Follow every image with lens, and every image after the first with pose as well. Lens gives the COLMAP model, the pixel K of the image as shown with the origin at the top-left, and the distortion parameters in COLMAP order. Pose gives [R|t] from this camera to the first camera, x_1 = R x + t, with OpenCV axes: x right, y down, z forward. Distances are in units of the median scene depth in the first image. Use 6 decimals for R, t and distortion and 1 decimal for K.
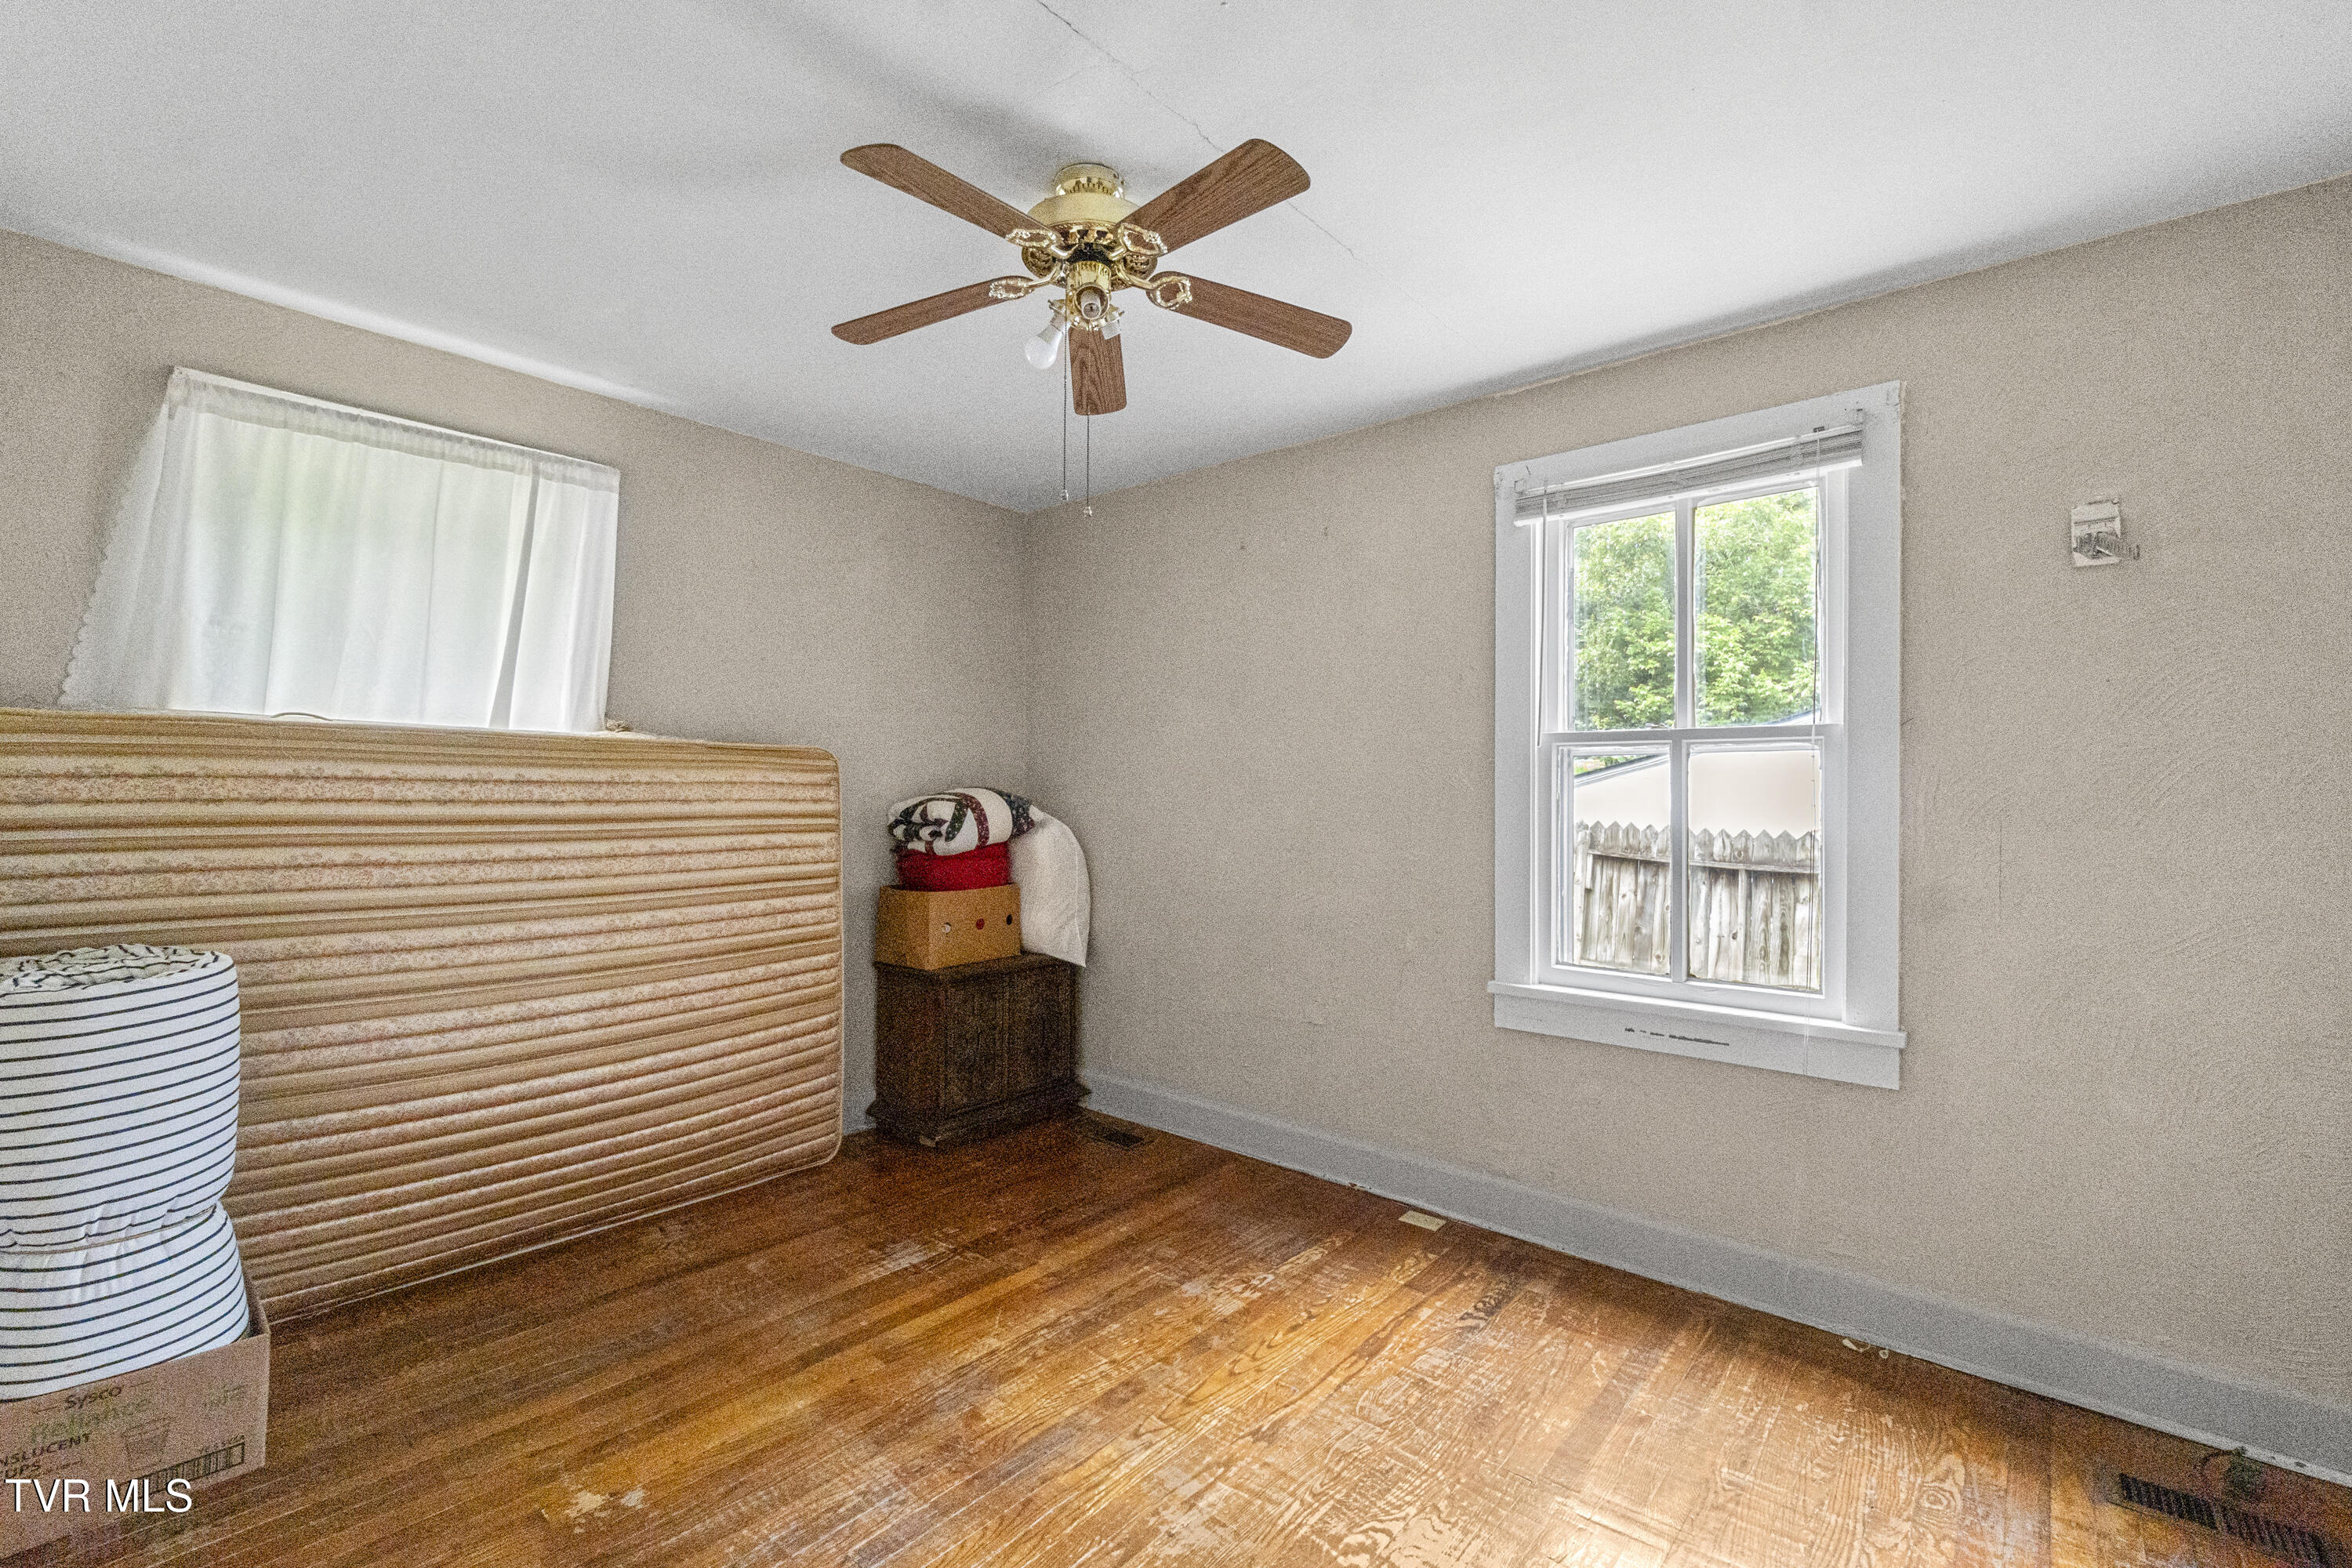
lens RADIAL K [[1023.7, 0, 1170.2], [0, 1023.7, 790.2], [0, 0, 1]] dist [-0.010050, 0.000048]
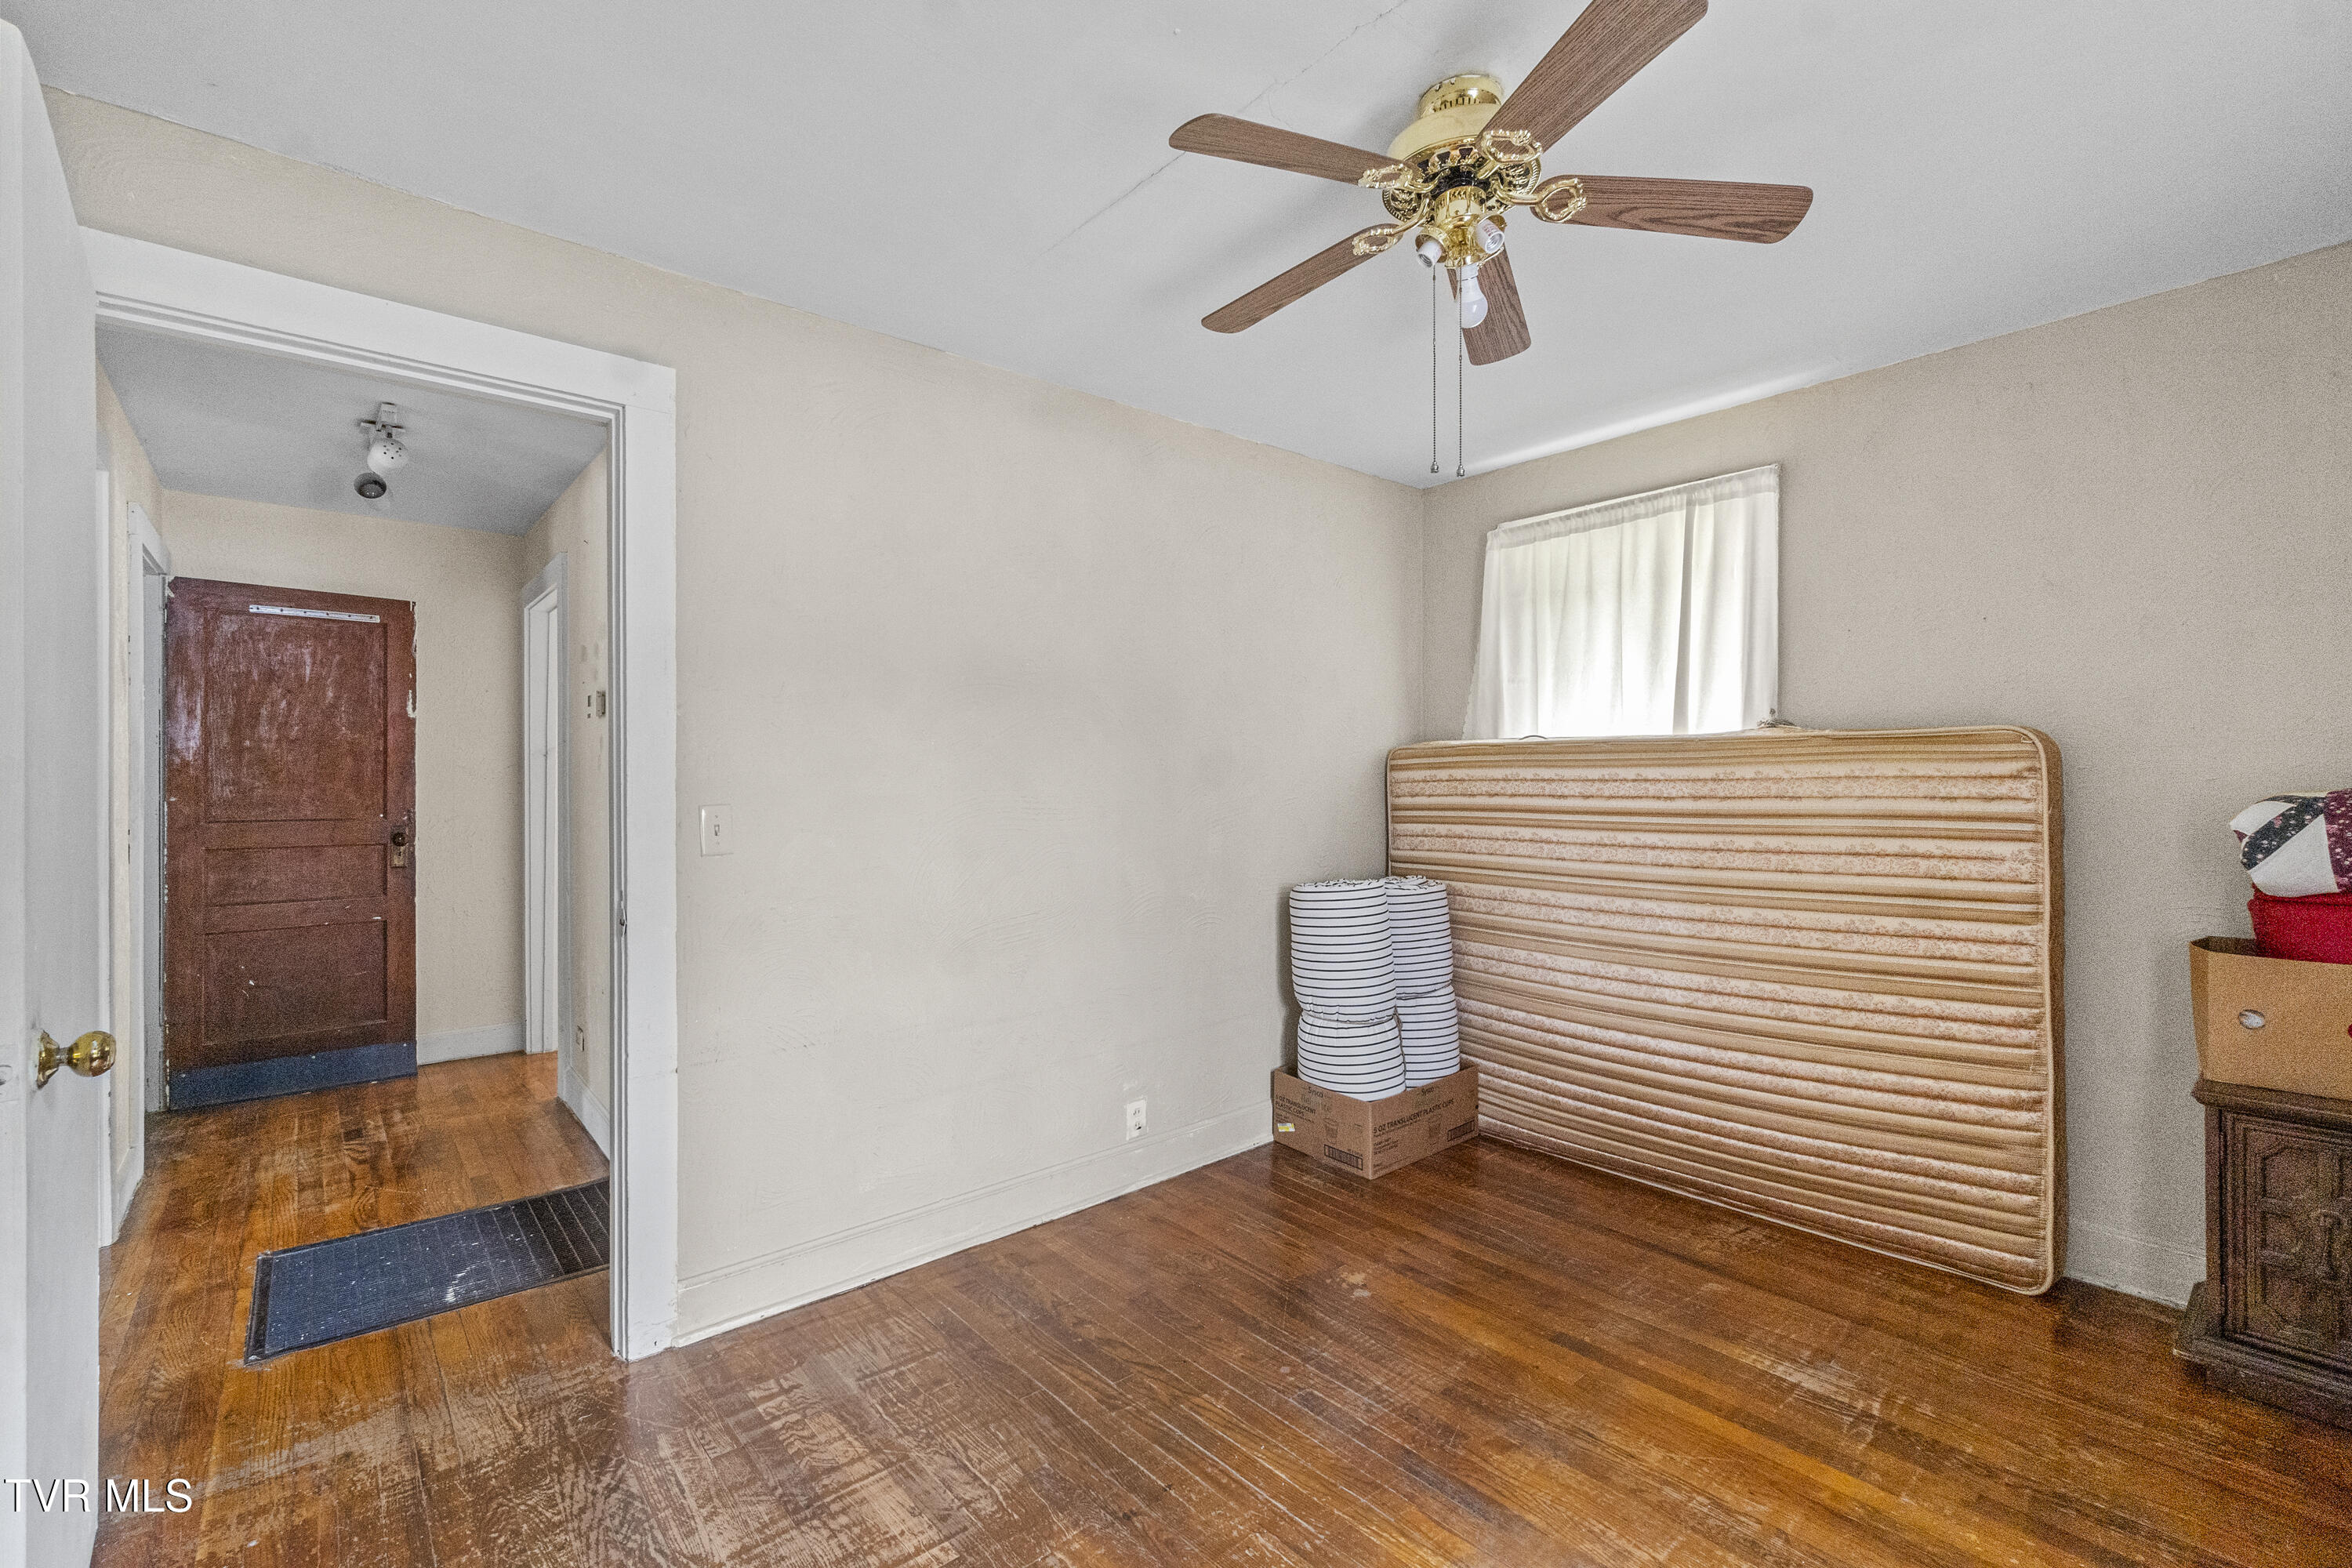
lens RADIAL K [[1023.7, 0, 1170.8], [0, 1023.7, 786.2], [0, 0, 1]] dist [-0.010050, 0.000048]
pose [[-0.164260, -0.005787, -0.986400, 0.593828], [0.005151, 0.999964, -0.006724, 0.003569], [0.986404, -0.006185, -0.164224, 0.638264]]
